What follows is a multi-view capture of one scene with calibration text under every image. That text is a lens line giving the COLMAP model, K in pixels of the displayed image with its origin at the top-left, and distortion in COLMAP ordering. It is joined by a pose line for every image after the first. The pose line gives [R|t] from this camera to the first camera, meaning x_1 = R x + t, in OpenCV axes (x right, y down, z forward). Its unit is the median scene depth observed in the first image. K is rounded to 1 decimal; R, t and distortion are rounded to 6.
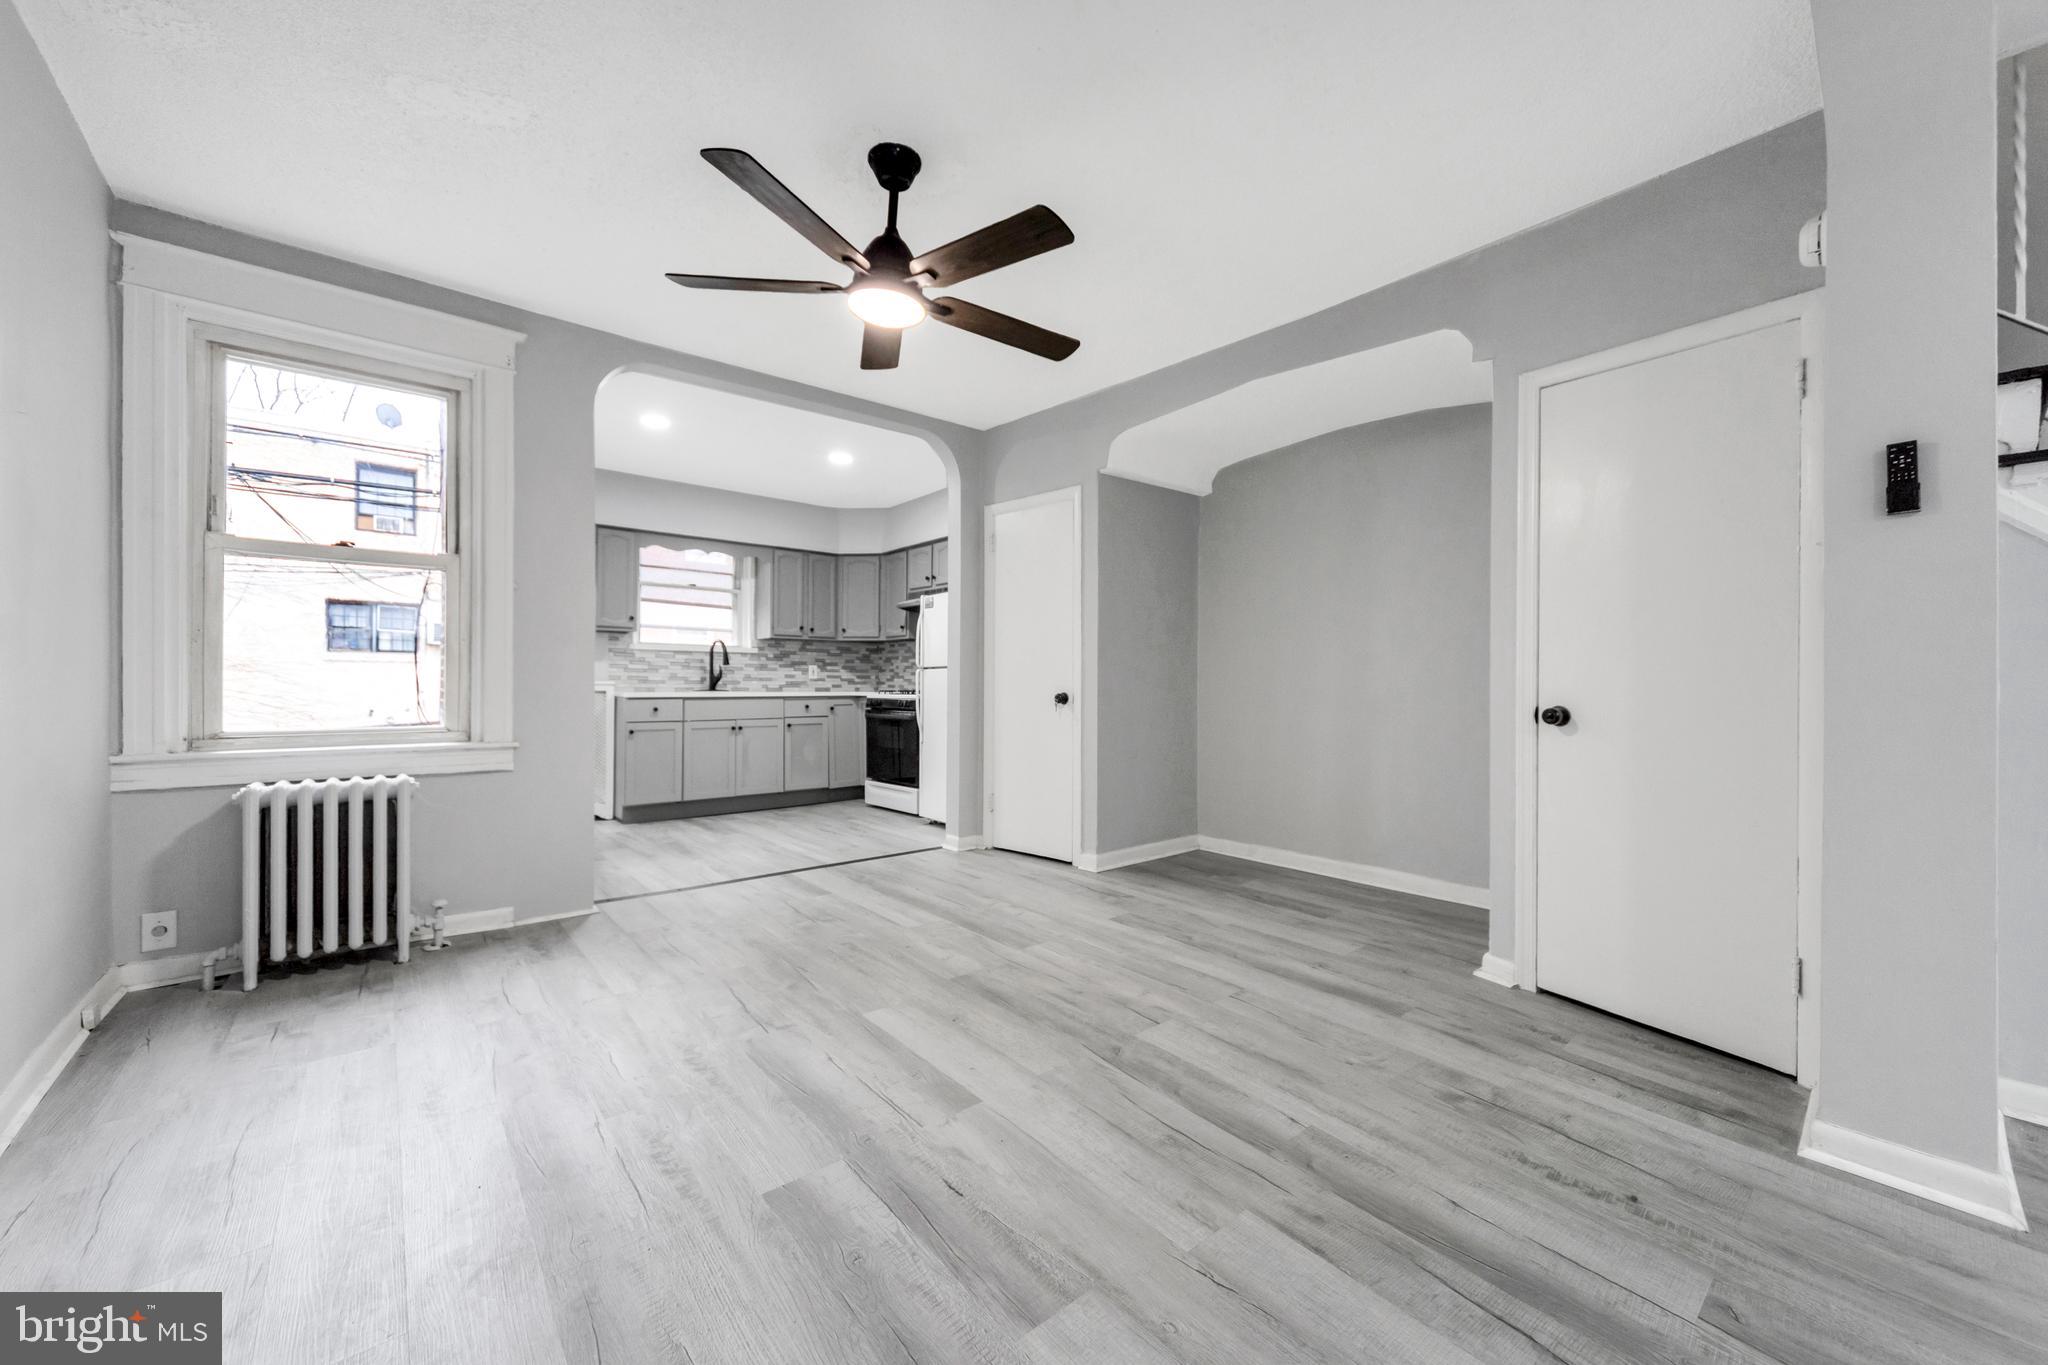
lens RADIAL K [[769.4, 0, 1022.6], [0, 769.4, 689.1], [0, 0, 1]] dist [0.001534, -0.000203]
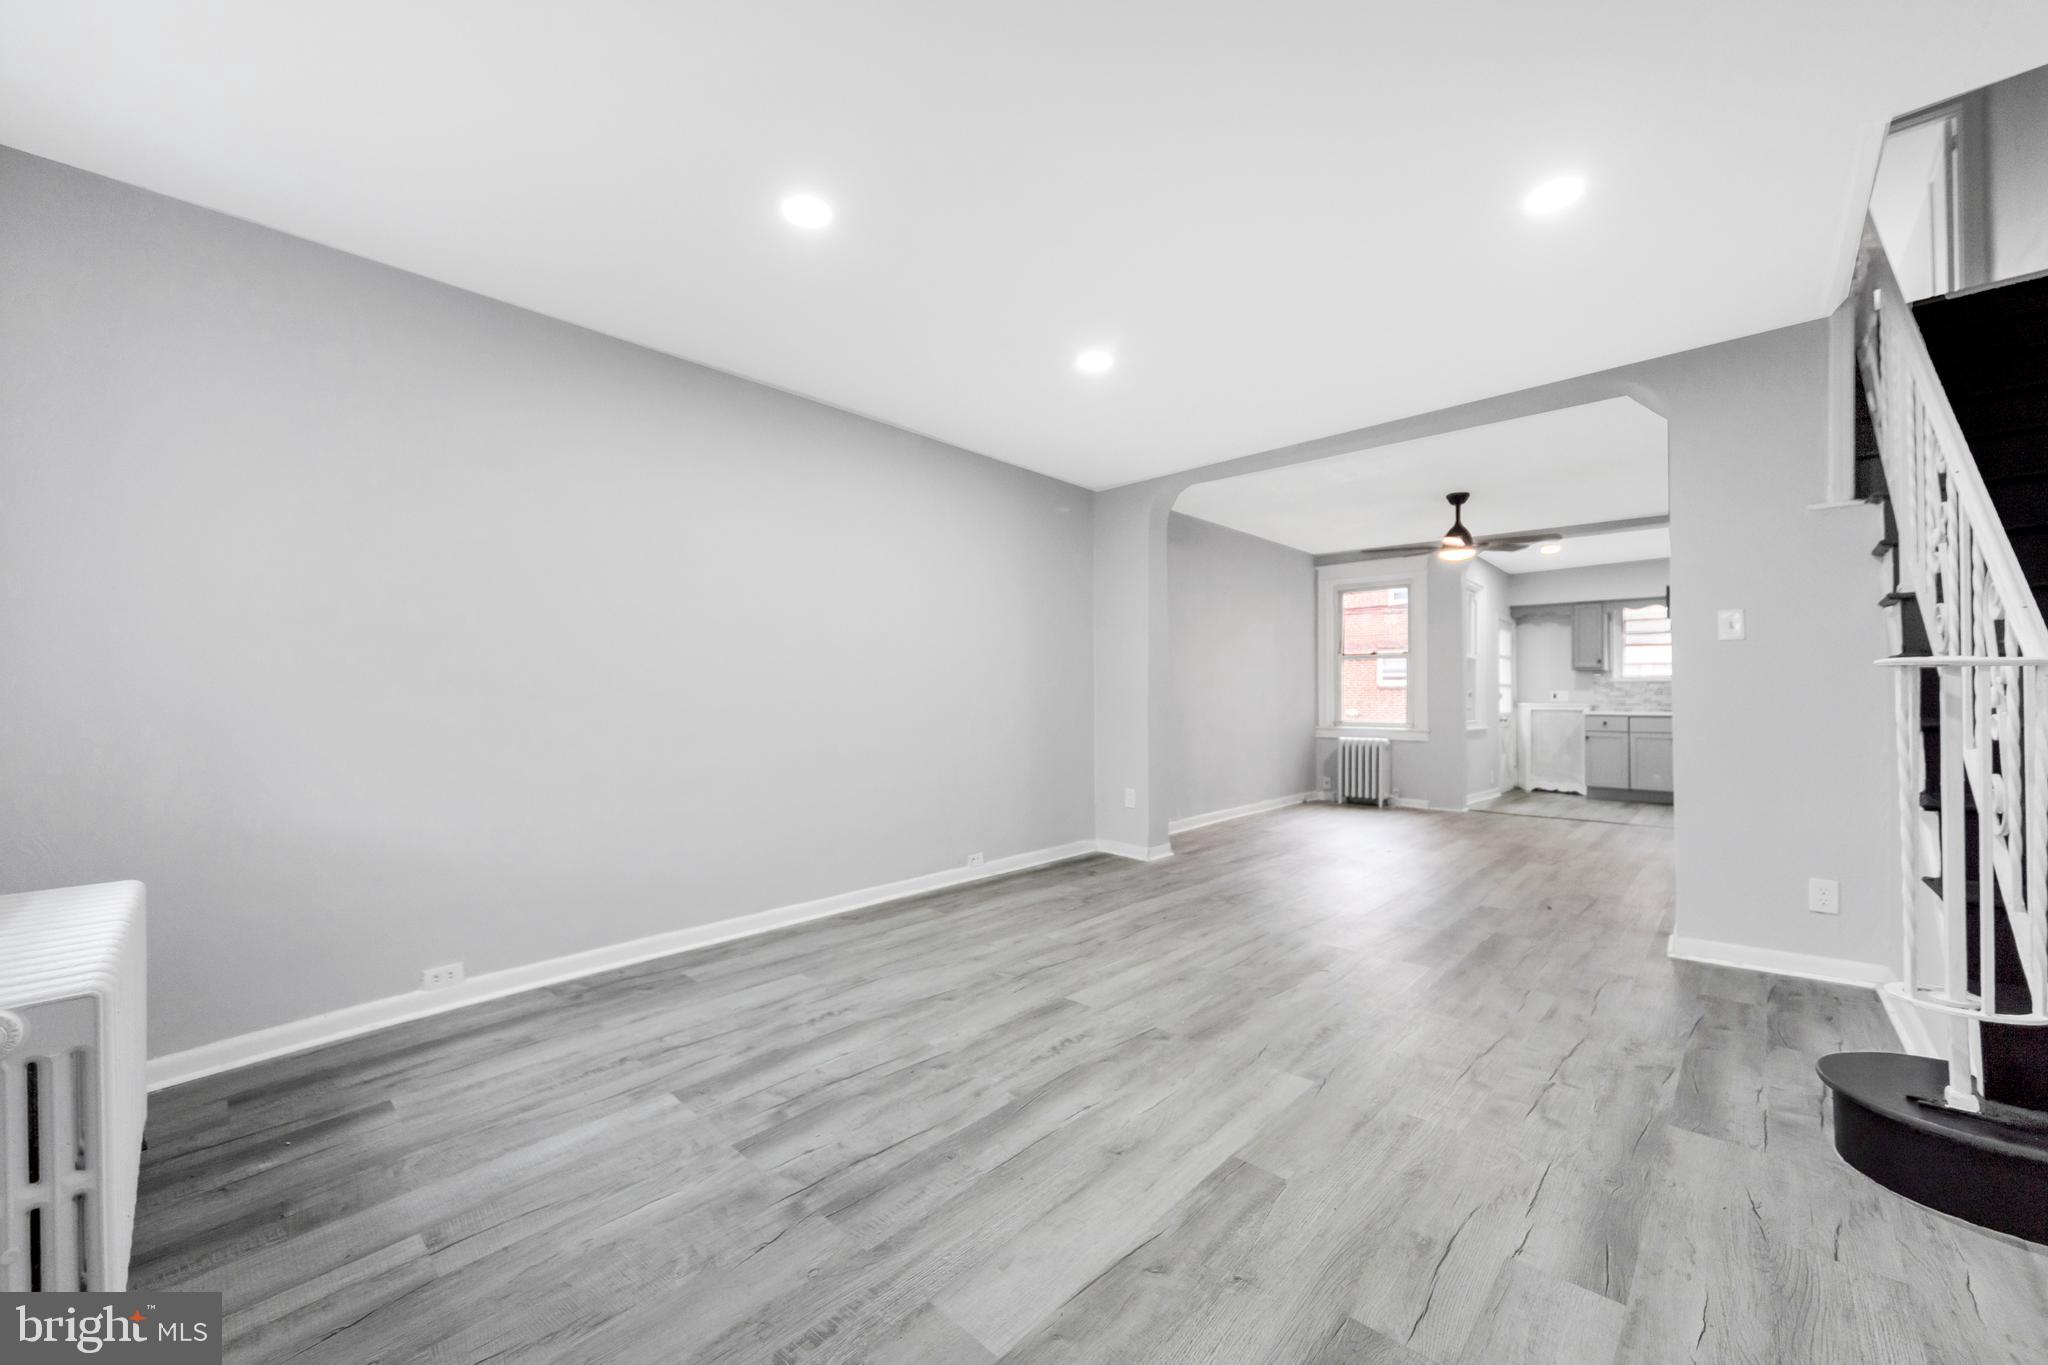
lens RADIAL K [[789.0, 0, 1017.6], [0, 789.0, 670.6], [0, 0, 1]] dist [0.001378, 0.000119]
pose [[0.115177, -0.043259, -0.992403, 1.497833], [-0.011513, 0.998926, -0.044880, 0.011251], [0.993278, 0.016595, 0.114555, -0.484465]]
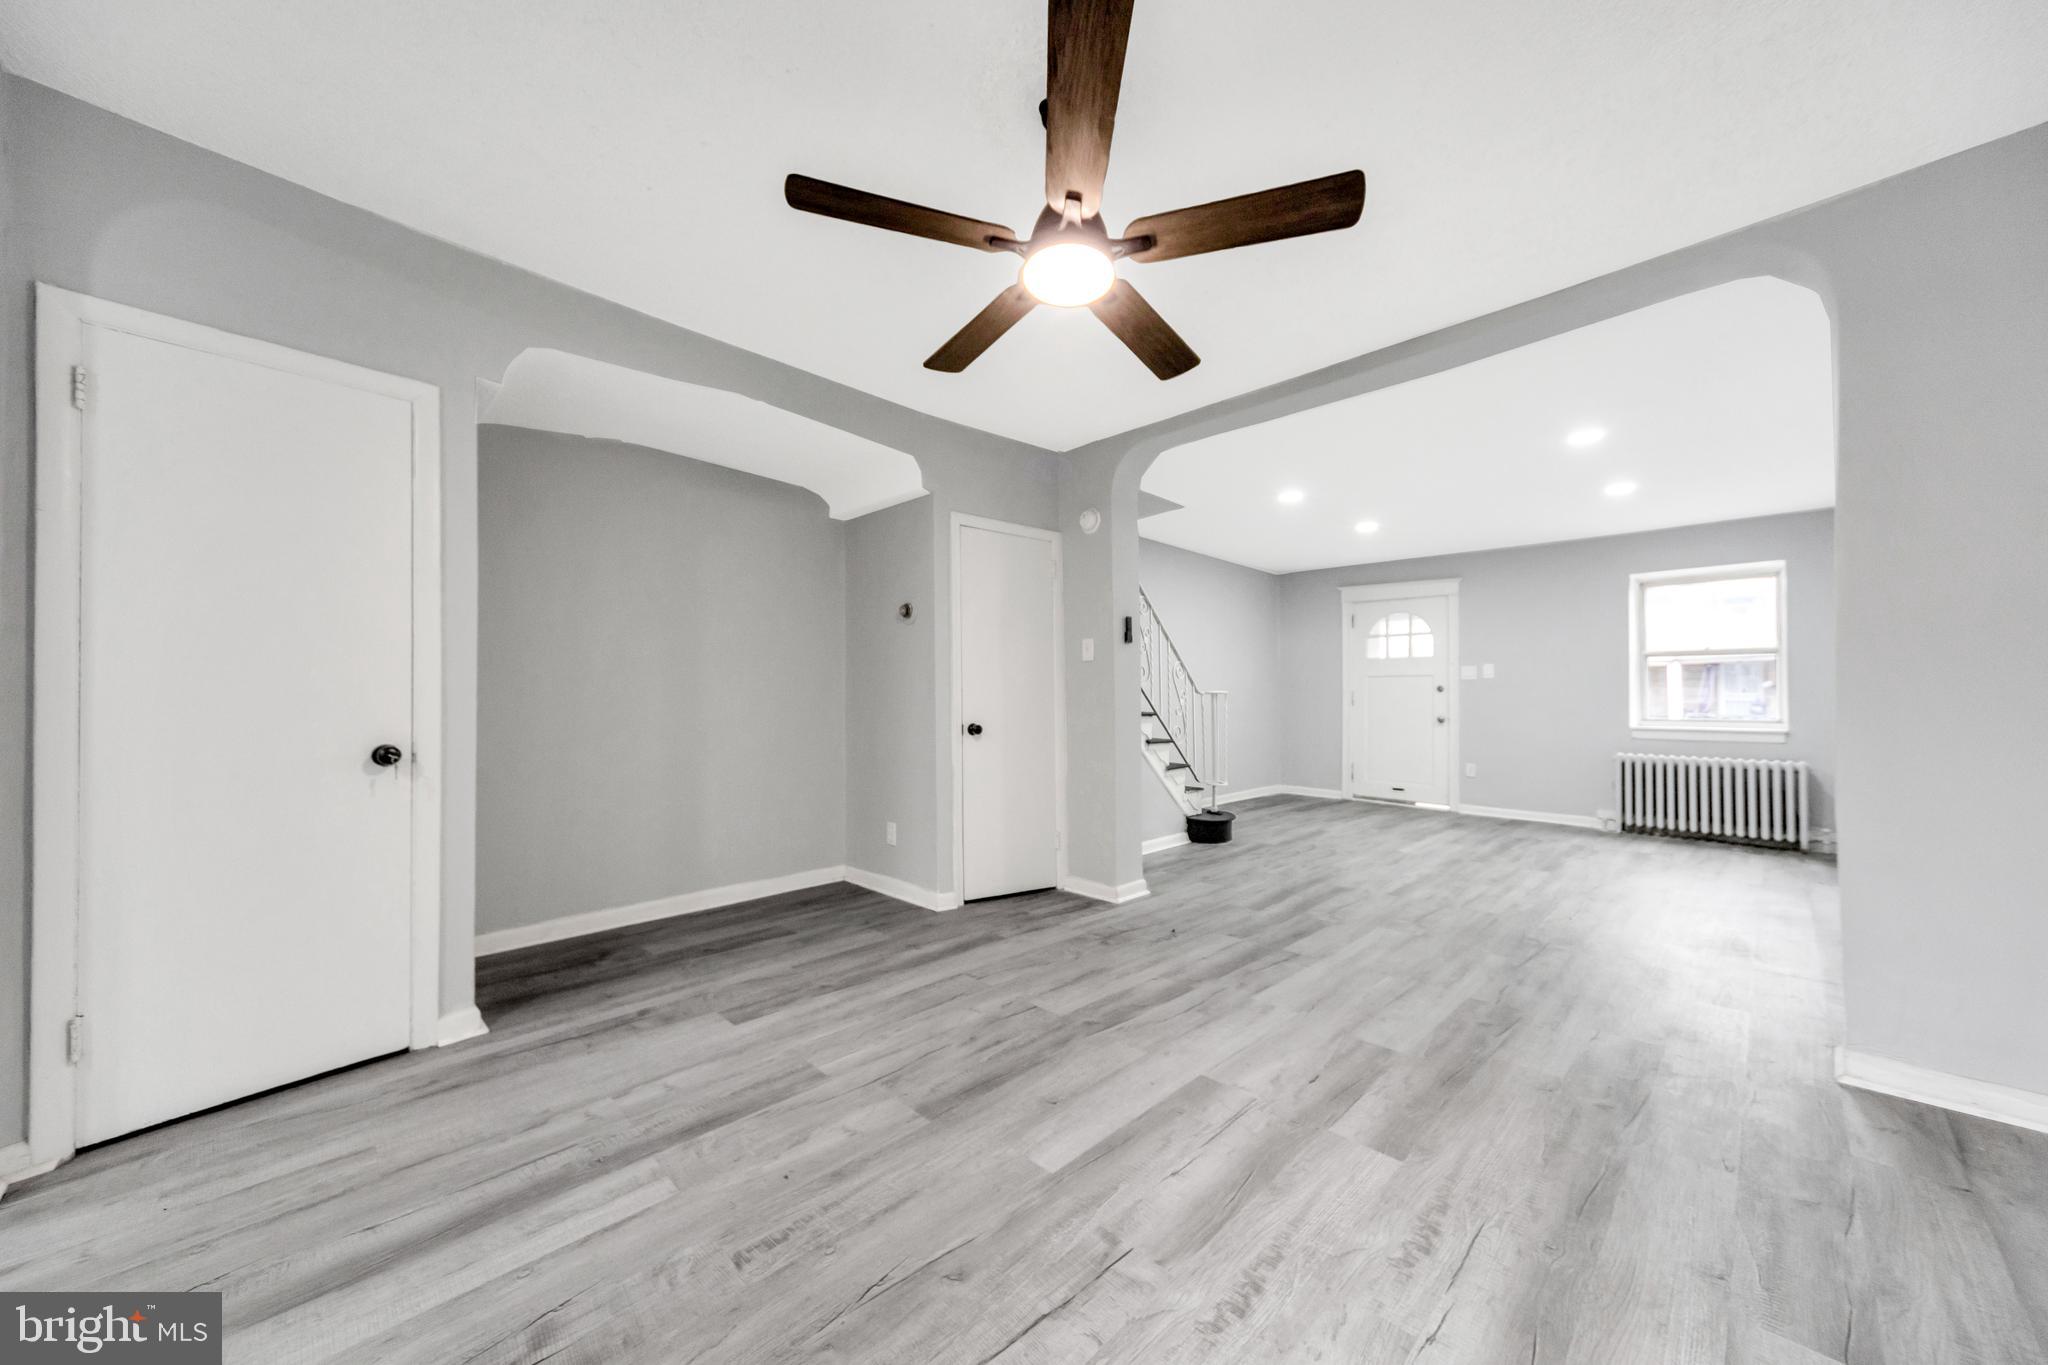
lens RADIAL K [[729.2, 0, 1025.6], [0, 729.2, 689.1], [0, 0, 1]] dist [0.008610, 0.000047]
pose [[-0.081094, 0.003615, 0.996700, -0.653502], [0.015454, 0.999878, -0.002369, -0.035041], [-0.996587, 0.015211, -0.081140, 0.763657]]
